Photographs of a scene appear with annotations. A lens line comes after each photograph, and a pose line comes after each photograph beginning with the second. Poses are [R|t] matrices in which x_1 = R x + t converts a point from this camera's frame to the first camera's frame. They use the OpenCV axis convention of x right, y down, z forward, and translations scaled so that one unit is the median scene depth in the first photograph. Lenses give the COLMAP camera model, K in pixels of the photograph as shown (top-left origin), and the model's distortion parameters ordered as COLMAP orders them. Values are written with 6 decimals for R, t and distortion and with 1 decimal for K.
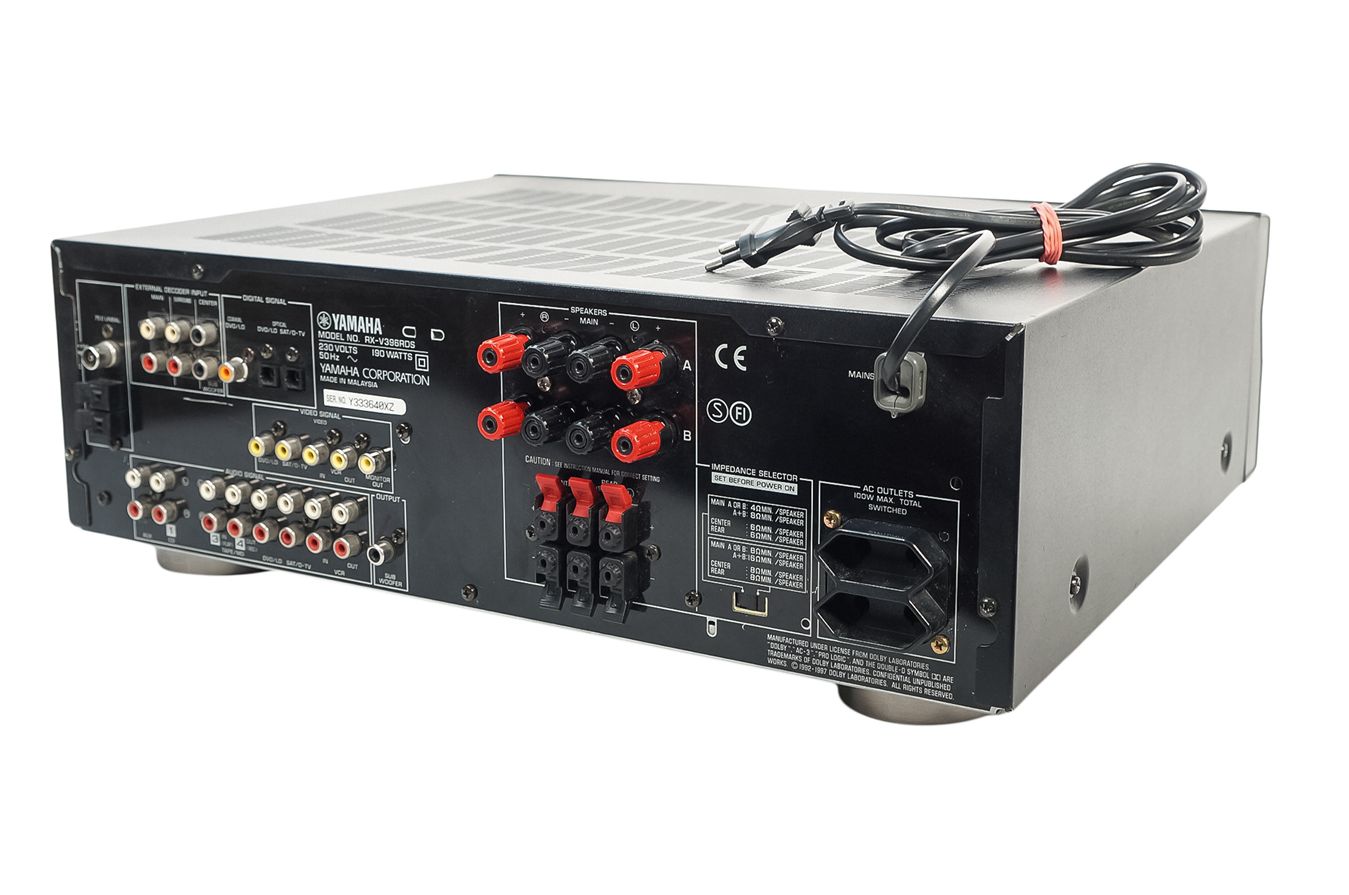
lens RADIAL K [[1833.5, 0, 672.4], [0, 1833.5, 446.0], [0, 0, 1]] dist [0.000817, 0.000000]
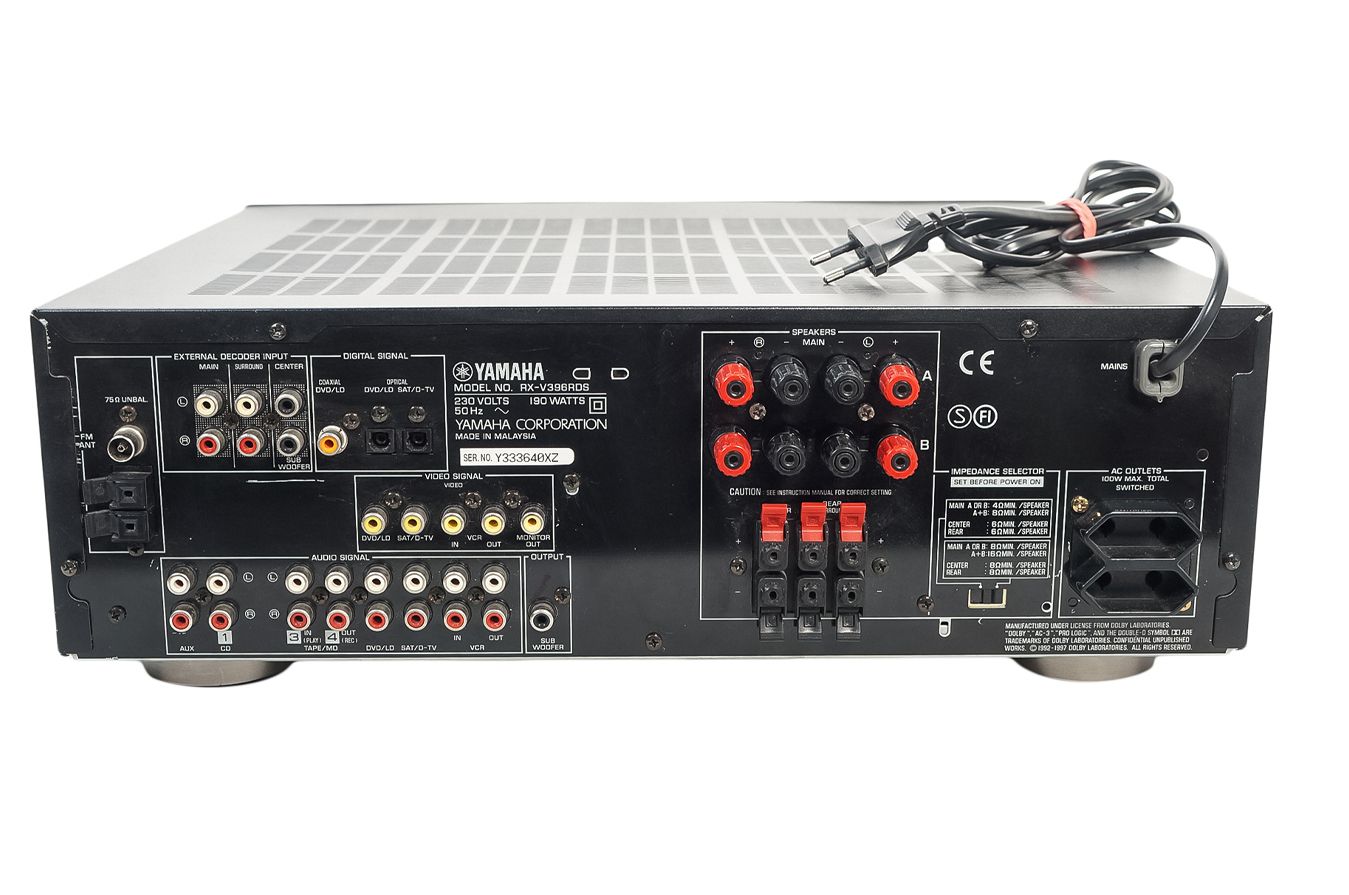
lens RADIAL K [[1561.2, 0, 714.4], [0, 1561.2, 402.4], [0, 0, 1]] dist [-0.032302, 0.000000]
pose [[0.855988, -0.118395, 0.503256, -0.479253], [0.120027, 0.992338, 0.029303, -0.062519], [-0.502869, 0.035322, 0.863641, 0.289523]]
